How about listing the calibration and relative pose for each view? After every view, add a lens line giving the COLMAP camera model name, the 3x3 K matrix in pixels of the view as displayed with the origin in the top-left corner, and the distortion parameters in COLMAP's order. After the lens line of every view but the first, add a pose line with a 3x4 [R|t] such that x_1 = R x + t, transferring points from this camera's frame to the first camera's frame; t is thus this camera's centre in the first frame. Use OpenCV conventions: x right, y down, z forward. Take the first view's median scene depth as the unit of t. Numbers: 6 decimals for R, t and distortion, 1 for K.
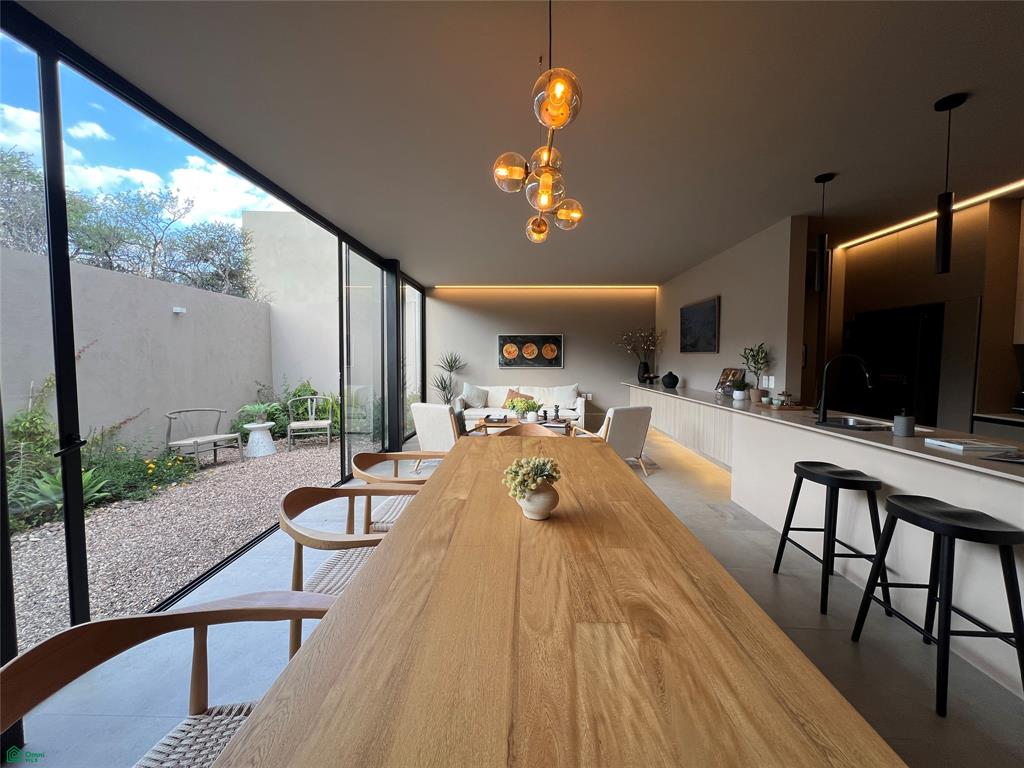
lens RADIAL K [[410.0, 0, 512.2], [0, 410.0, 378.3], [0, 0, 1]] dist [0.000807, -0.000369]
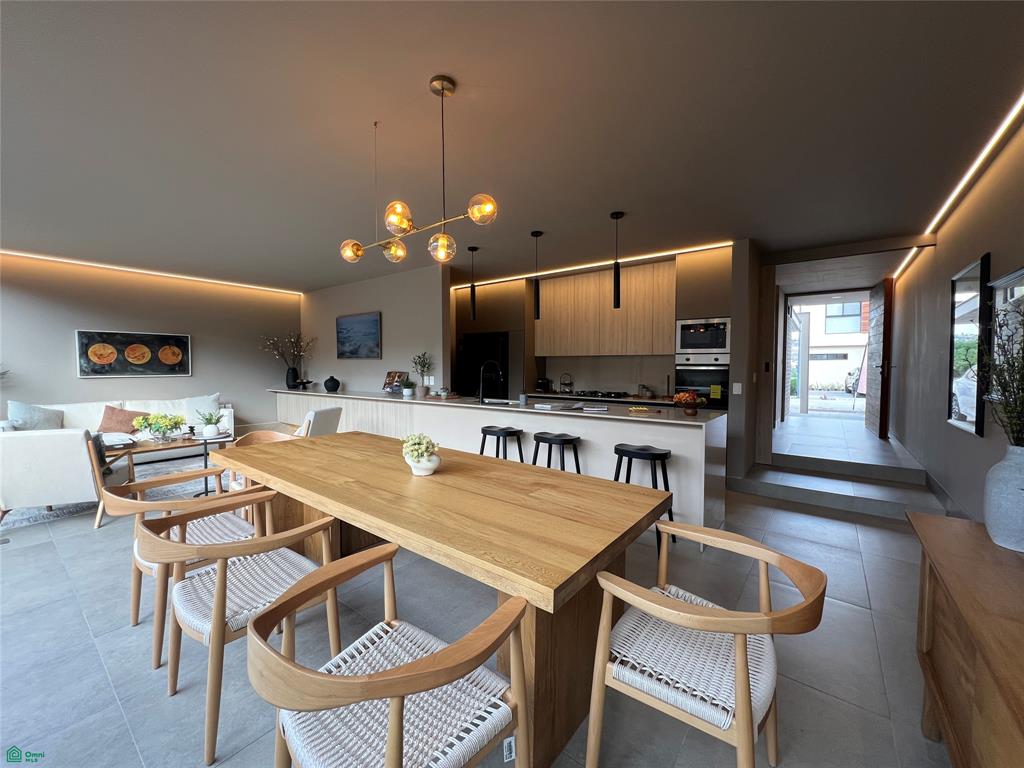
lens RADIAL K [[410.0, 0, 510.8], [0, 410.0, 380.9], [0, 0, 1]] dist [0.000807, -0.000369]
pose [[0.587428, -0.031254, 0.808673, -0.174779], [0.039902, 0.999157, 0.009631, 0.004054], [-0.808292, 0.026610, 0.588180, -0.011952]]
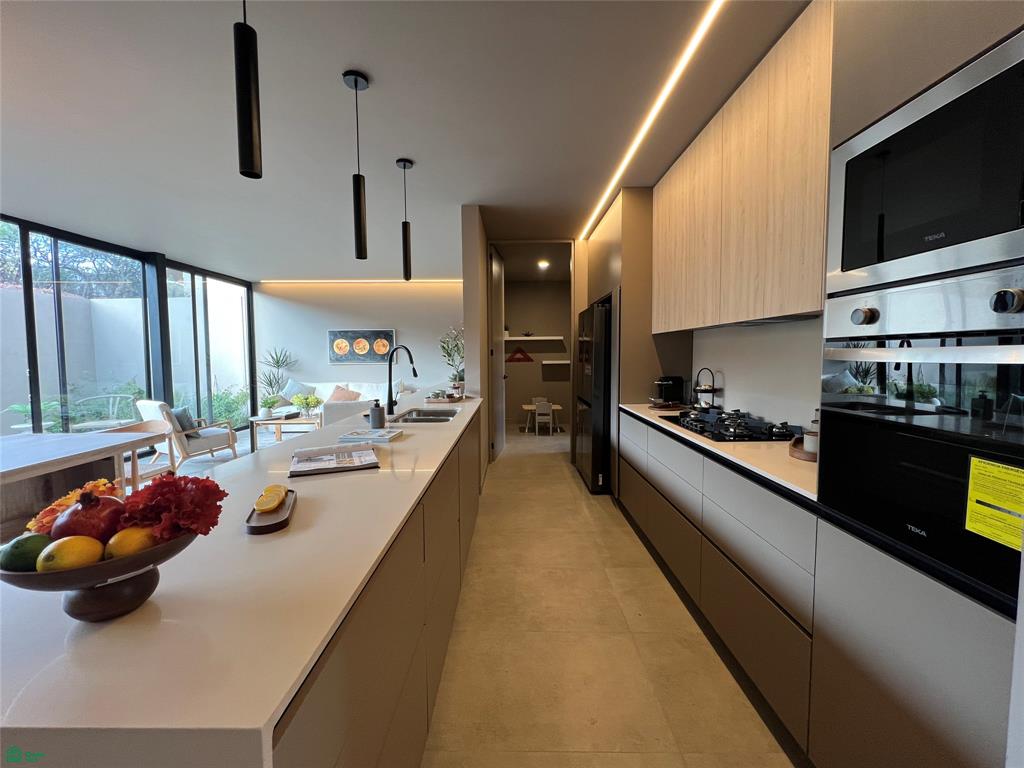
lens RADIAL K [[410.0, 0, 510.9], [0, 410.0, 379.5], [0, 0, 1]] dist [0.000807, -0.000369]
pose [[0.999540, -0.010953, 0.028295, 0.386159], [0.010648, 0.999884, 0.010902, 0.006107], [-0.028411, -0.010595, 0.999540, 0.008719]]
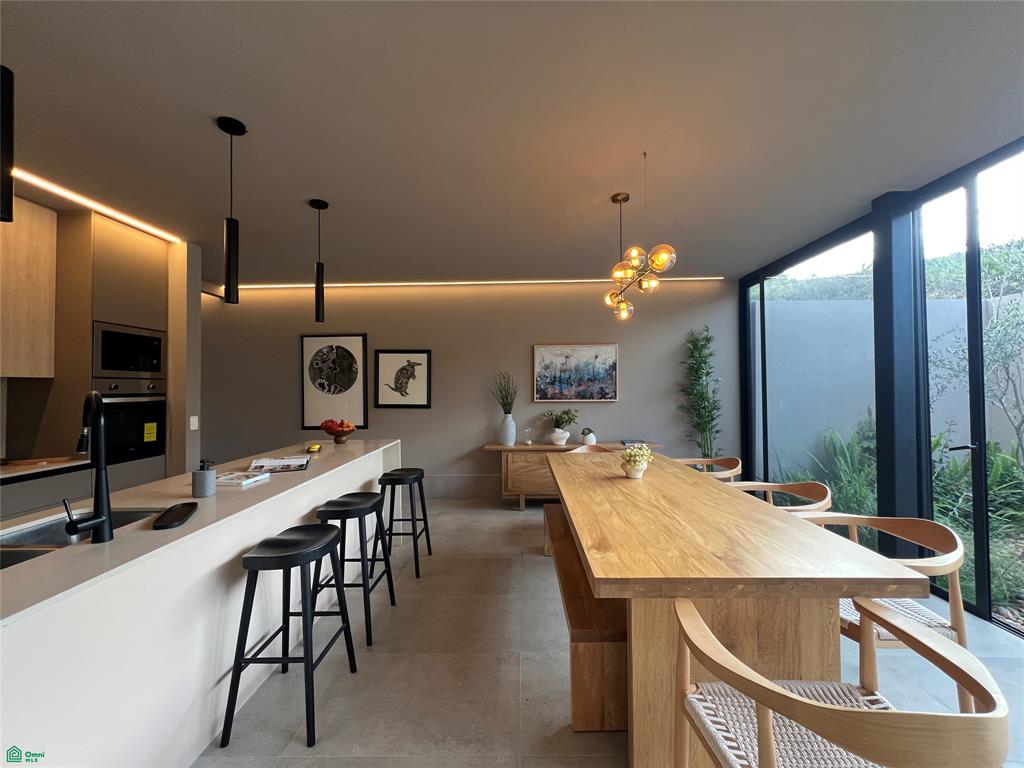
lens RADIAL K [[410.0, 0, 511.7], [0, 410.0, 385.0], [0, 0, 1]] dist [0.000807, -0.000369]
pose [[-0.999758, -0.002030, -0.021887, 0.120931], [-0.003125, 0.998738, 0.050118, -0.036763], [0.021758, 0.050175, -0.998503, 0.557711]]
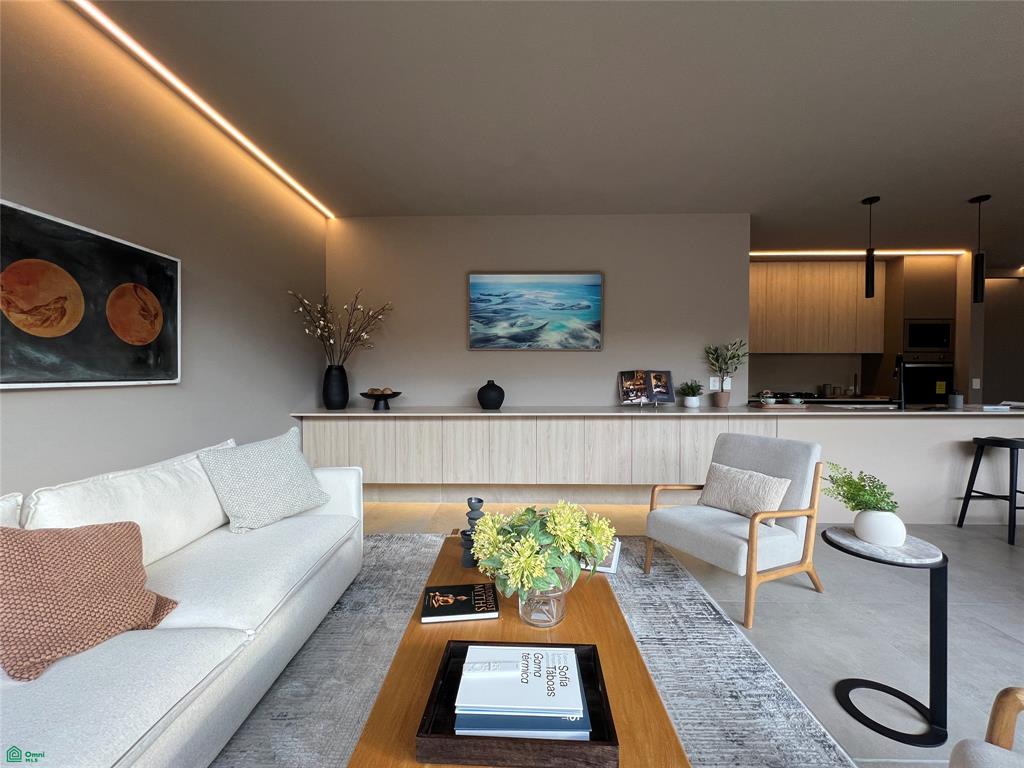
lens RADIAL K [[410.0, 0, 512.1], [0, 410.0, 378.7], [0, 0, 1]] dist [0.000807, -0.000369]
pose [[-0.009117, -0.015736, 0.999835, -0.159388], [0.049368, 0.998650, 0.016167, -0.021830], [-0.998739, 0.049507, -0.008327, 0.810306]]
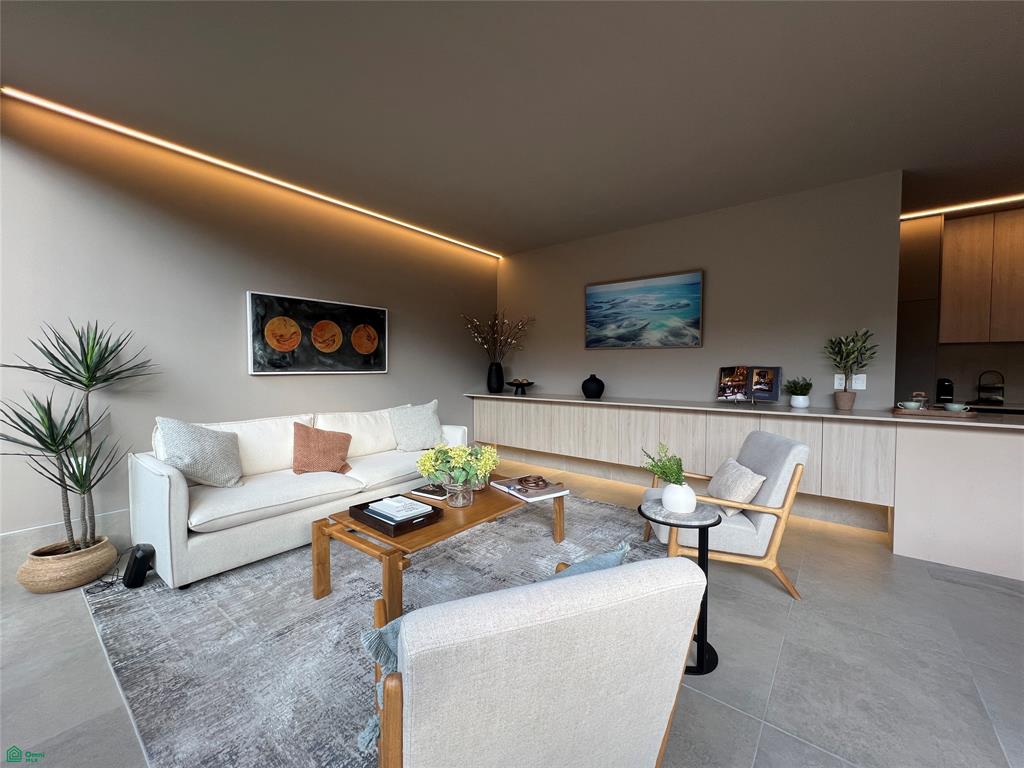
lens RADIAL K [[410.0, 0, 513.3], [0, 410.0, 381.4], [0, 0, 1]] dist [0.000807, -0.000369]
pose [[0.604947, -0.026723, 0.795817, -0.208651], [0.036551, 0.999315, 0.005771, -0.010931], [-0.795426, 0.025597, 0.605509, 0.570207]]
